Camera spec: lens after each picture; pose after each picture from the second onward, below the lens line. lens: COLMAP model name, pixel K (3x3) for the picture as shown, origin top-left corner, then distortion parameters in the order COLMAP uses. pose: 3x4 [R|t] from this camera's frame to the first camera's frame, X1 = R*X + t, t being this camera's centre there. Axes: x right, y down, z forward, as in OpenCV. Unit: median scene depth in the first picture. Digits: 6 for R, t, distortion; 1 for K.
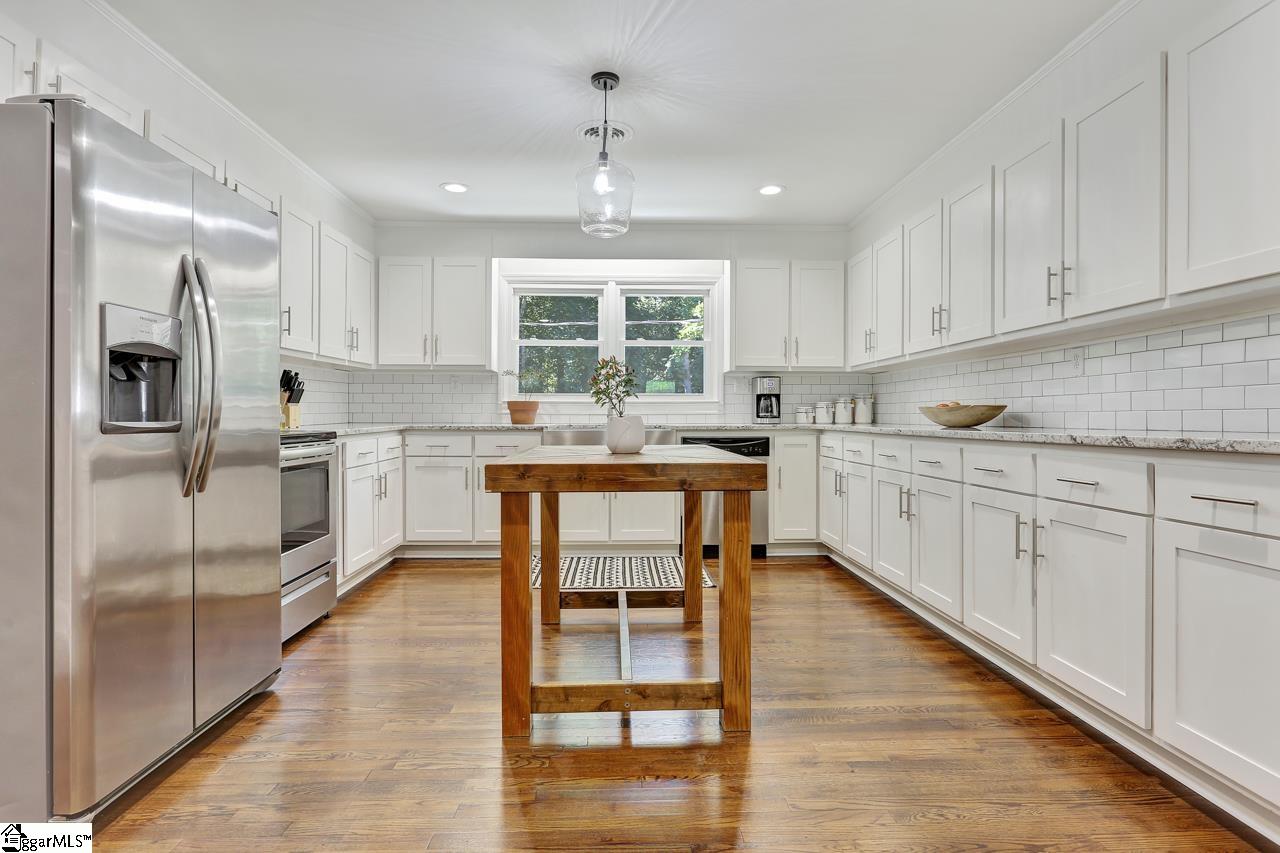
lens RADIAL K [[629.3, 0, 641.3], [0, 629.3, 420.1], [0, 0, 1]] dist [-0.009455, 0.002109]
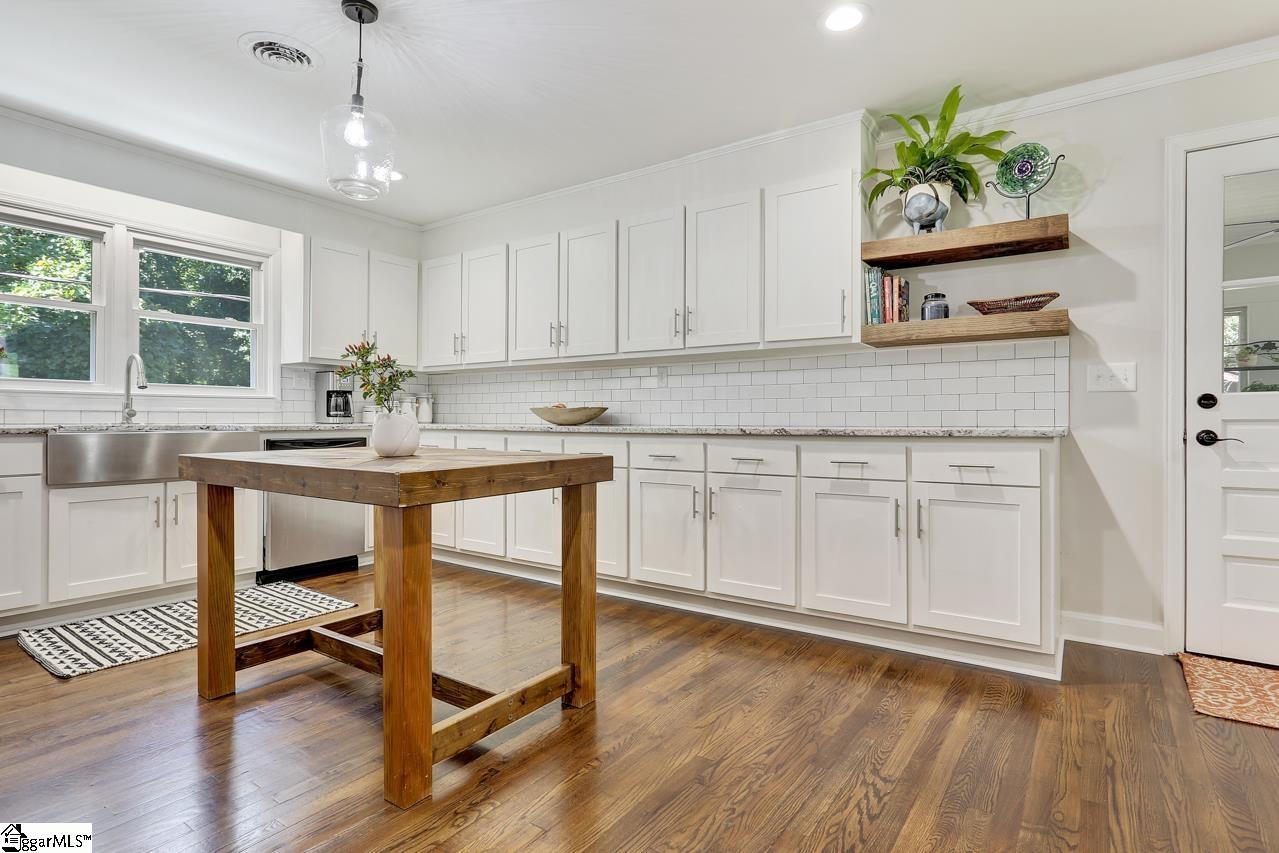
lens RADIAL K [[628.8, 0, 642.1], [0, 628.8, 425.2], [0, 0, 1]] dist [-0.009455, 0.002109]
pose [[0.617753, -0.005831, 0.786350, -0.389287], [0.000135, 0.999973, 0.007309, 0.002883], [-0.786372, -0.004409, 0.617738, 0.155572]]
